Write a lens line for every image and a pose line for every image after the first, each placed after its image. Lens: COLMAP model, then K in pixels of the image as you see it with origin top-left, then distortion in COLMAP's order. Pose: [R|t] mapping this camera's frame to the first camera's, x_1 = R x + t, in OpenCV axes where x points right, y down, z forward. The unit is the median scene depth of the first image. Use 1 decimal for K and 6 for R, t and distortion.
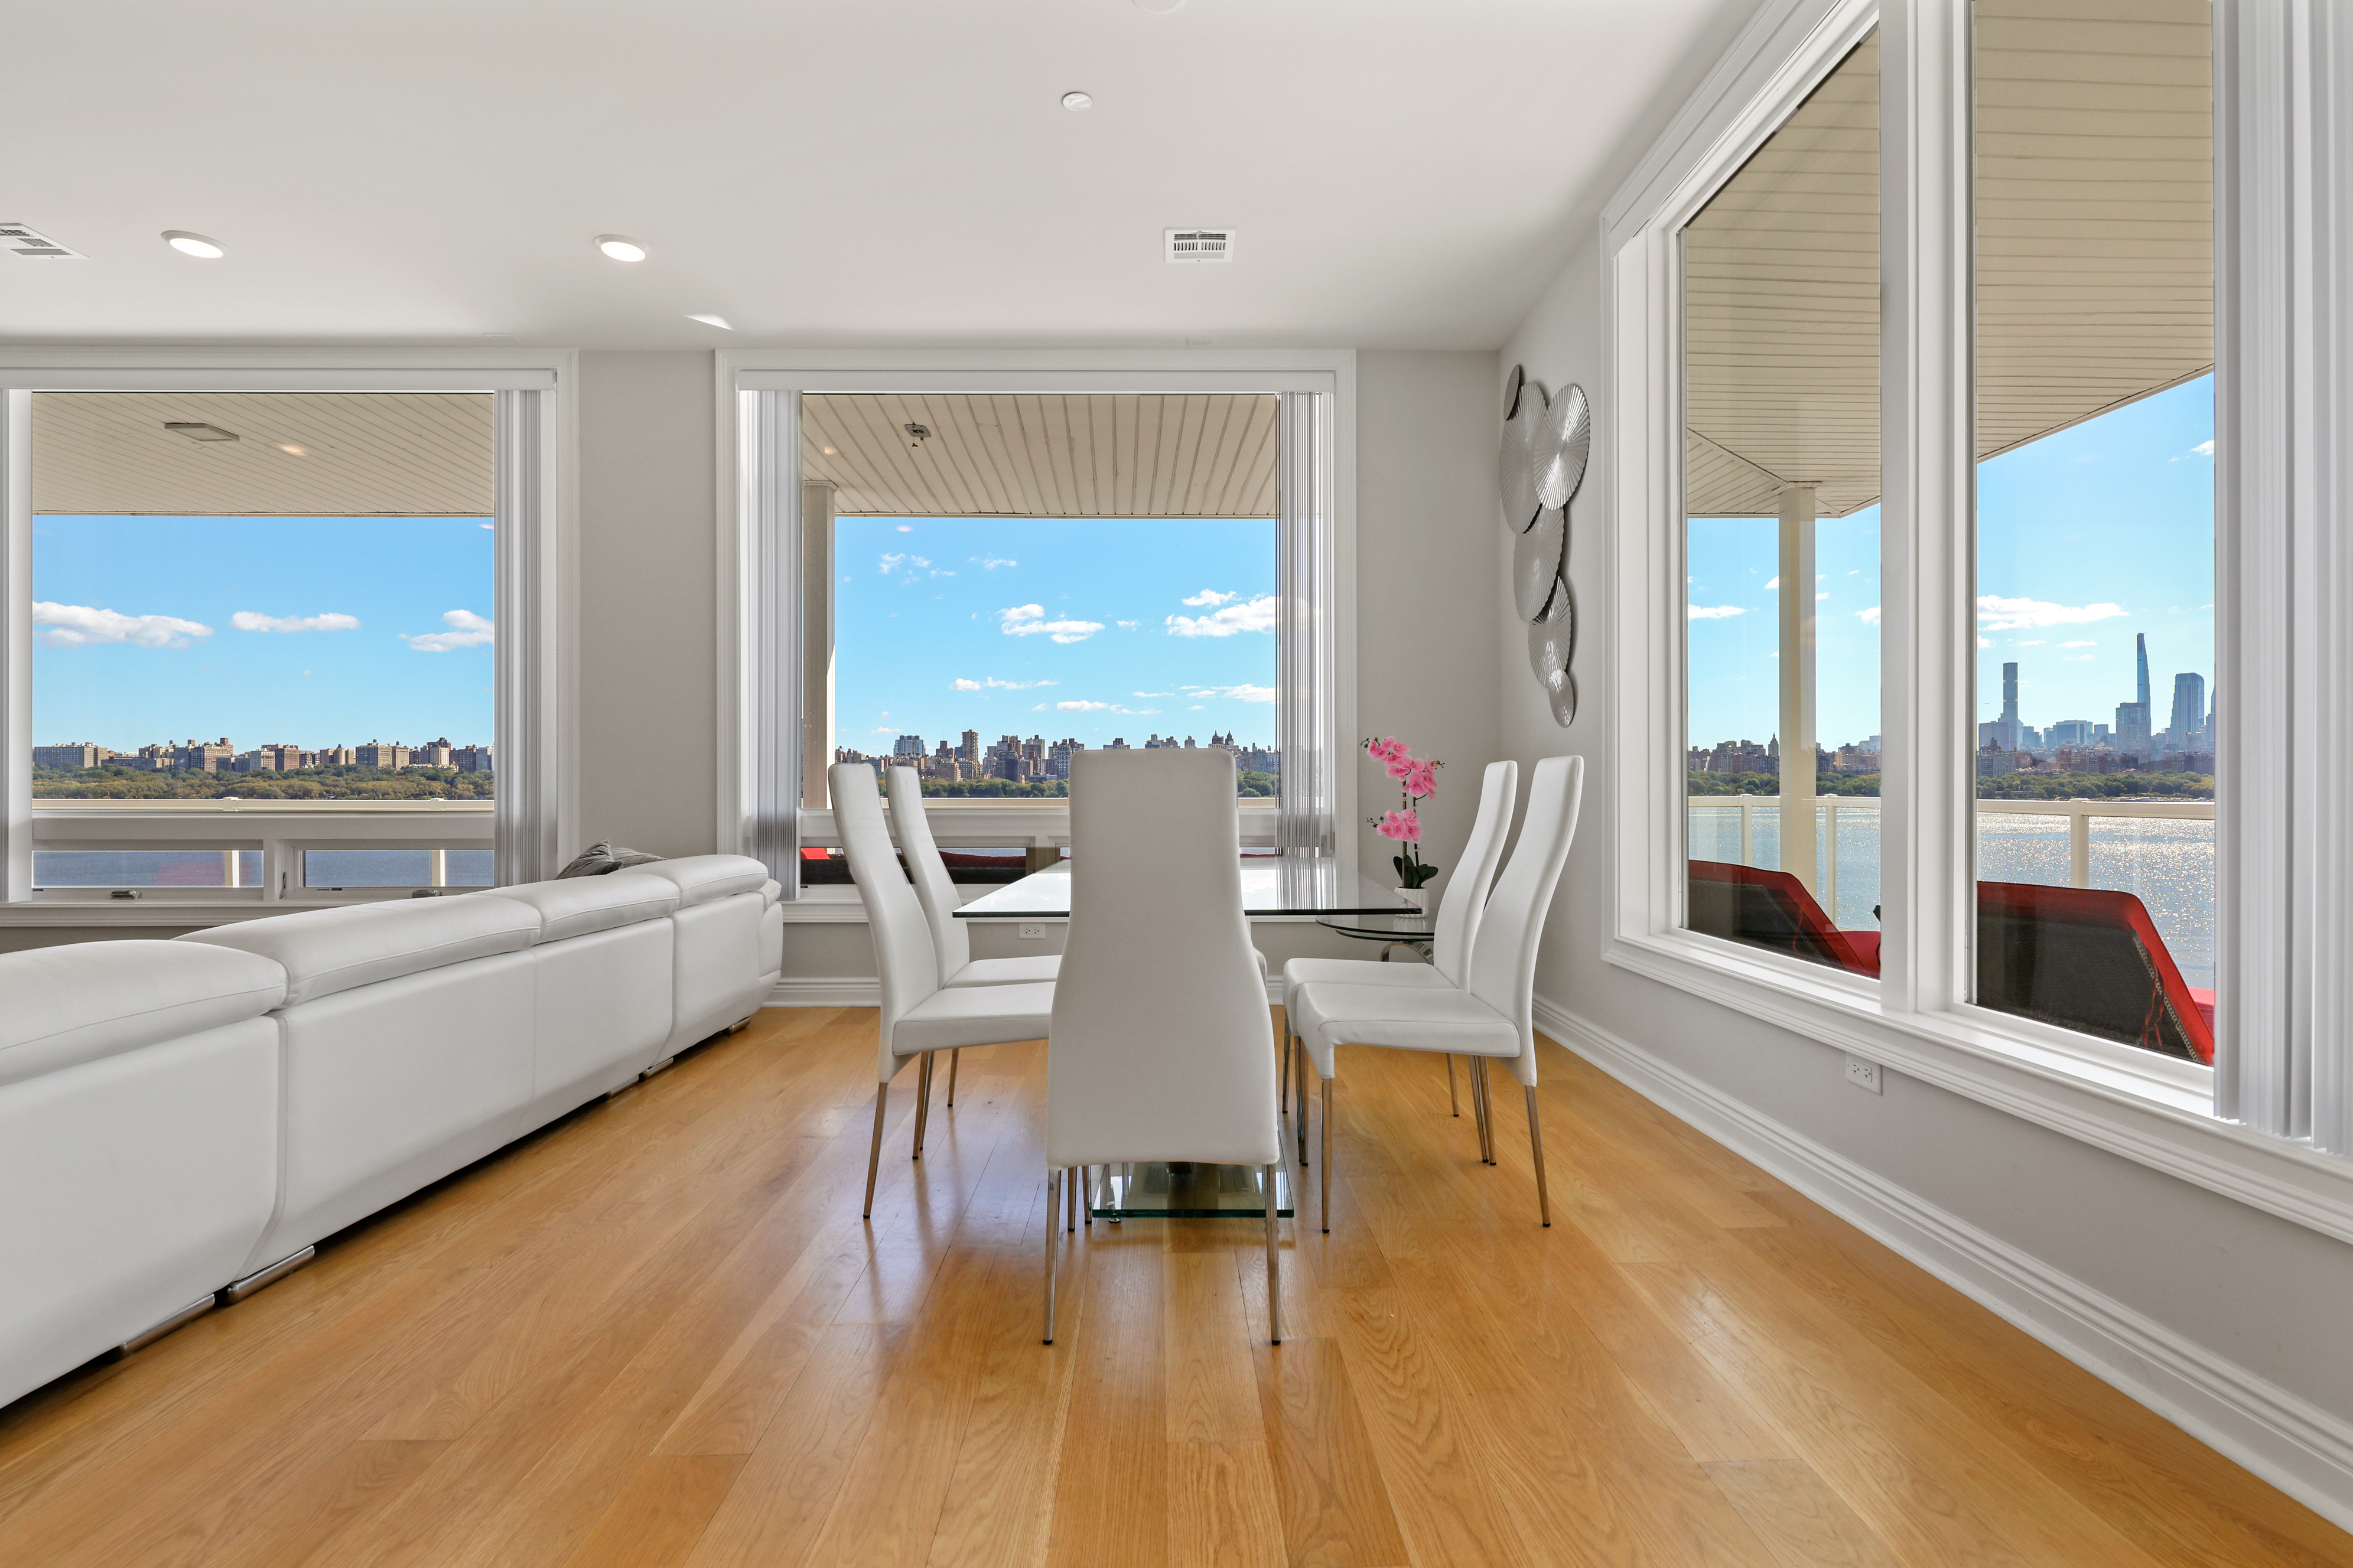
lens RADIAL K [[1104.8, 0, 1164.0], [0, 1104.8, 784.1], [0, 0, 1]] dist [0.000838, -0.000527]
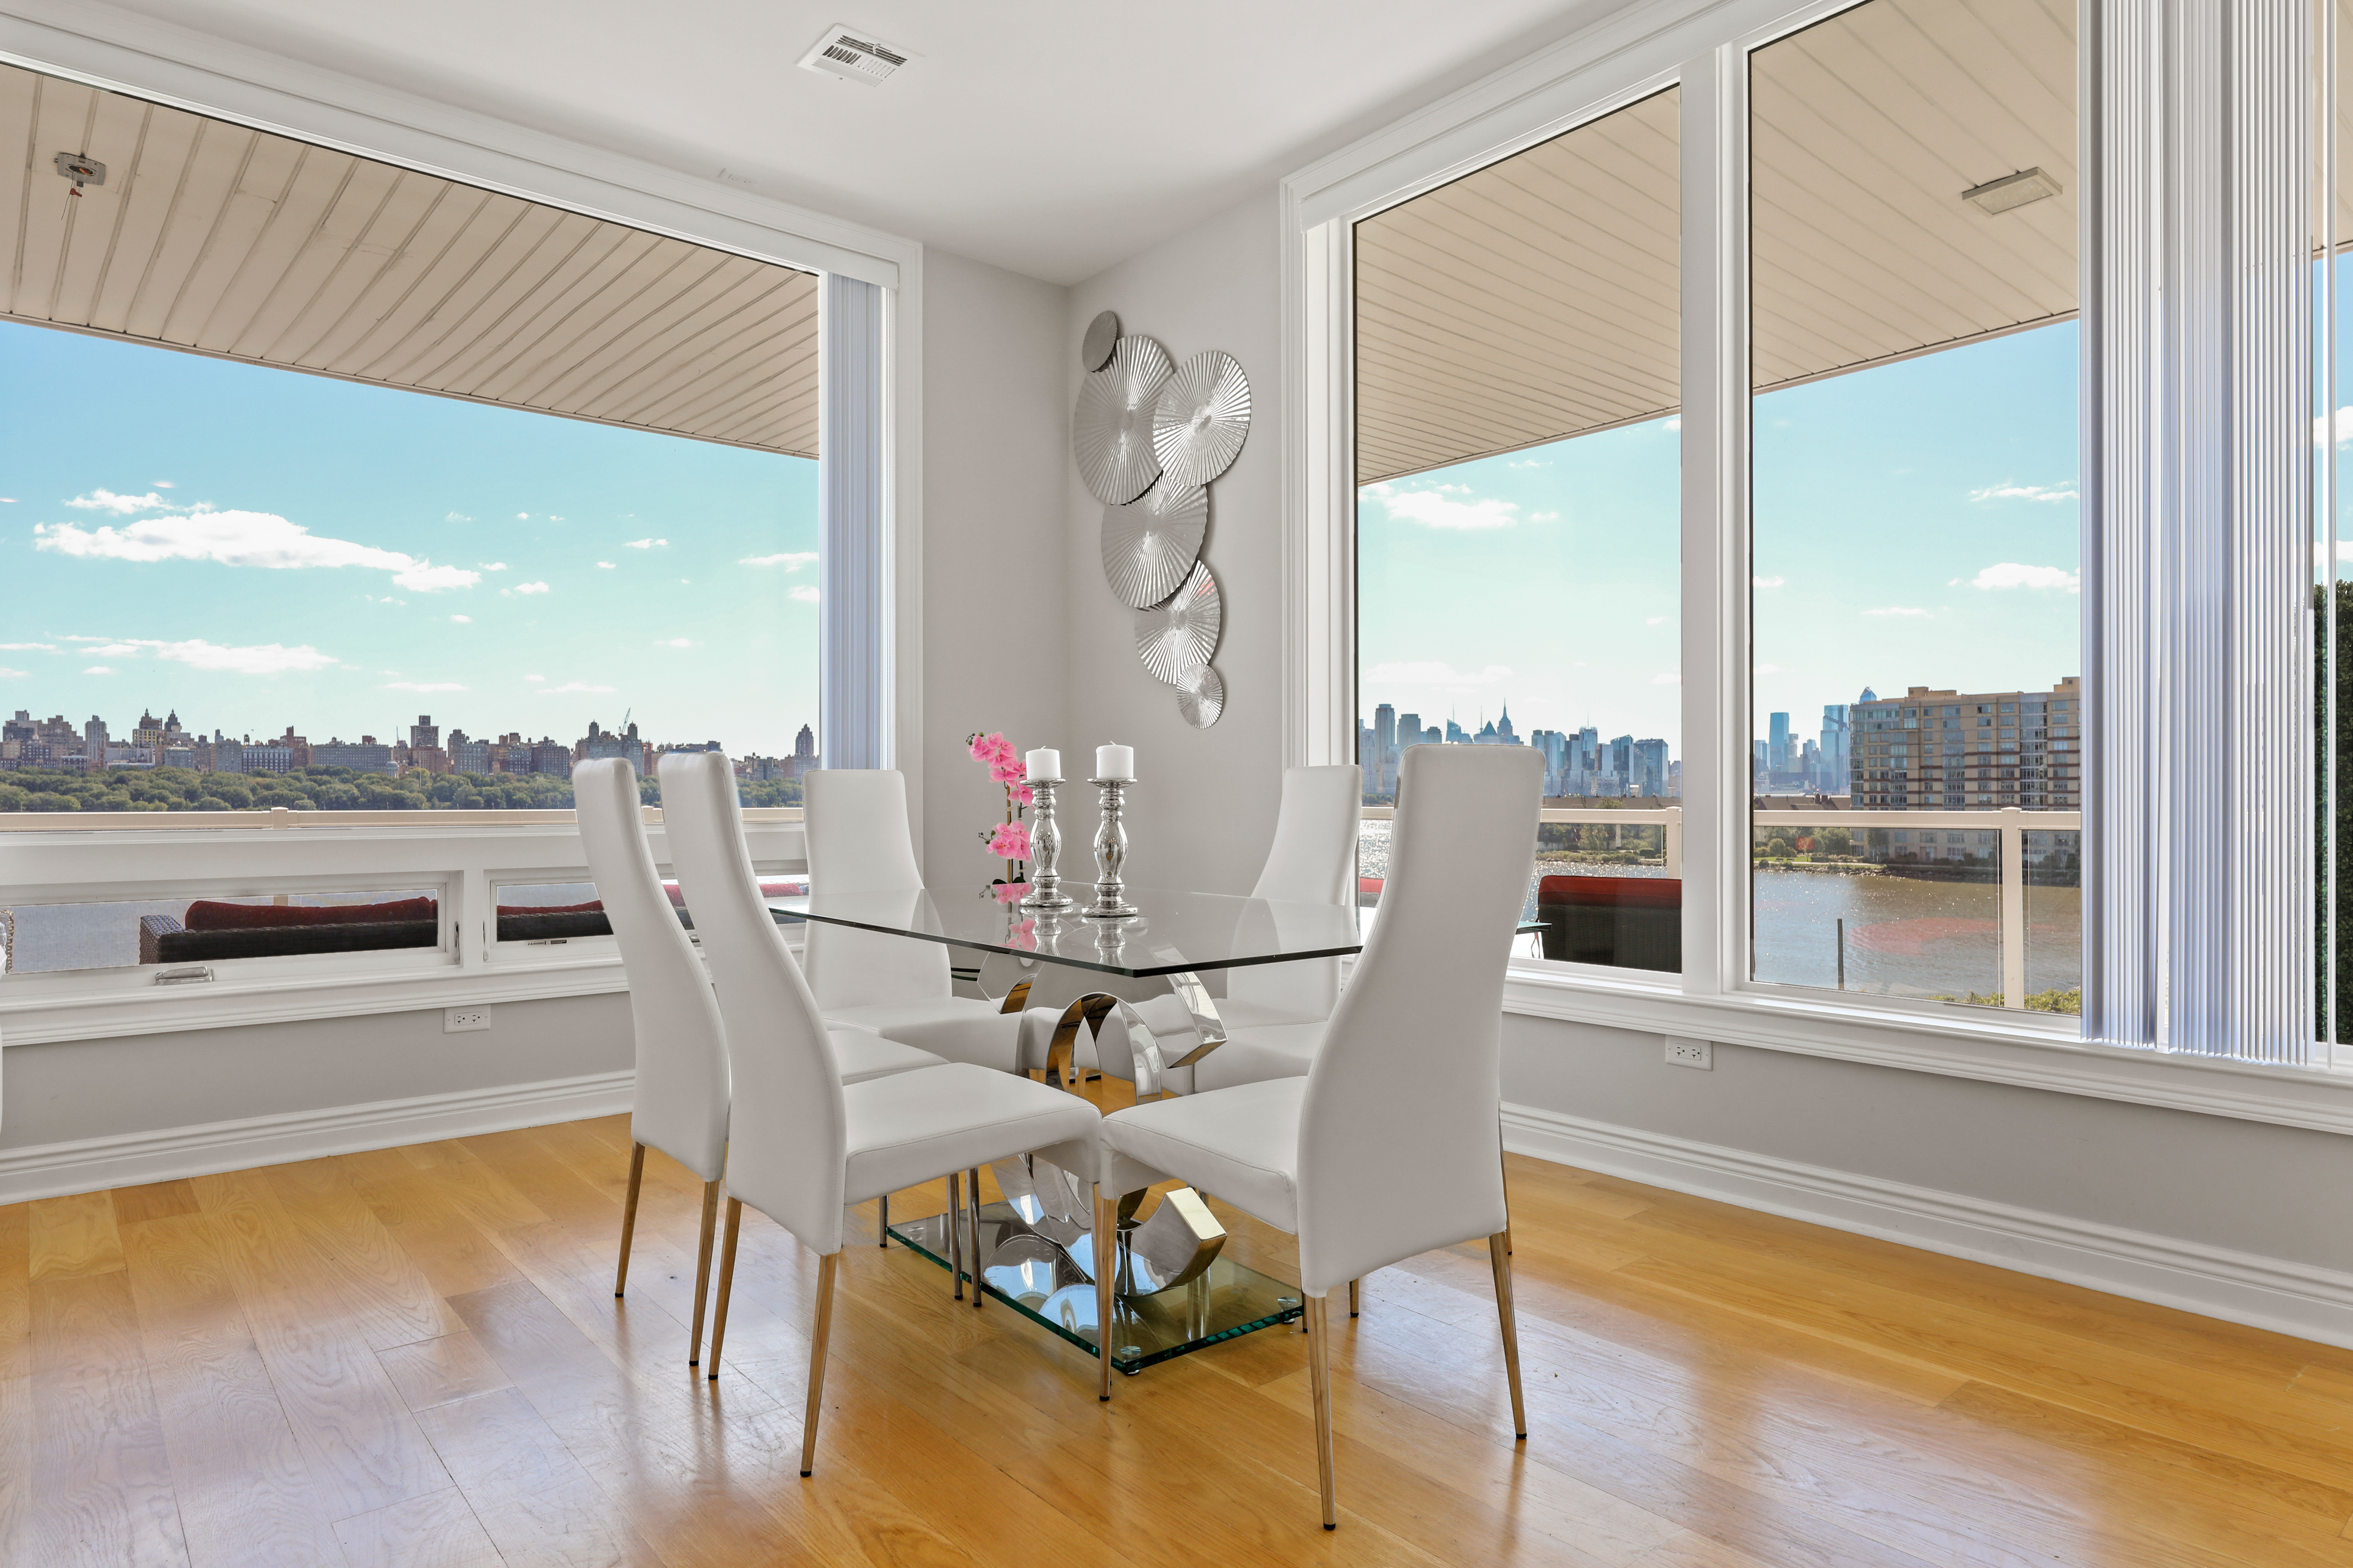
lens RADIAL K [[1359.4, 0, 1153.8], [0, 1359.4, 778.4], [0, 0, 1]] dist [0.009799, -0.001809]
pose [[0.773033, 0.007468, 0.634322, -0.340606], [-0.001073, 0.999945, -0.010465, 0.001350], [-0.634365, 0.007409, 0.772998, 0.151874]]
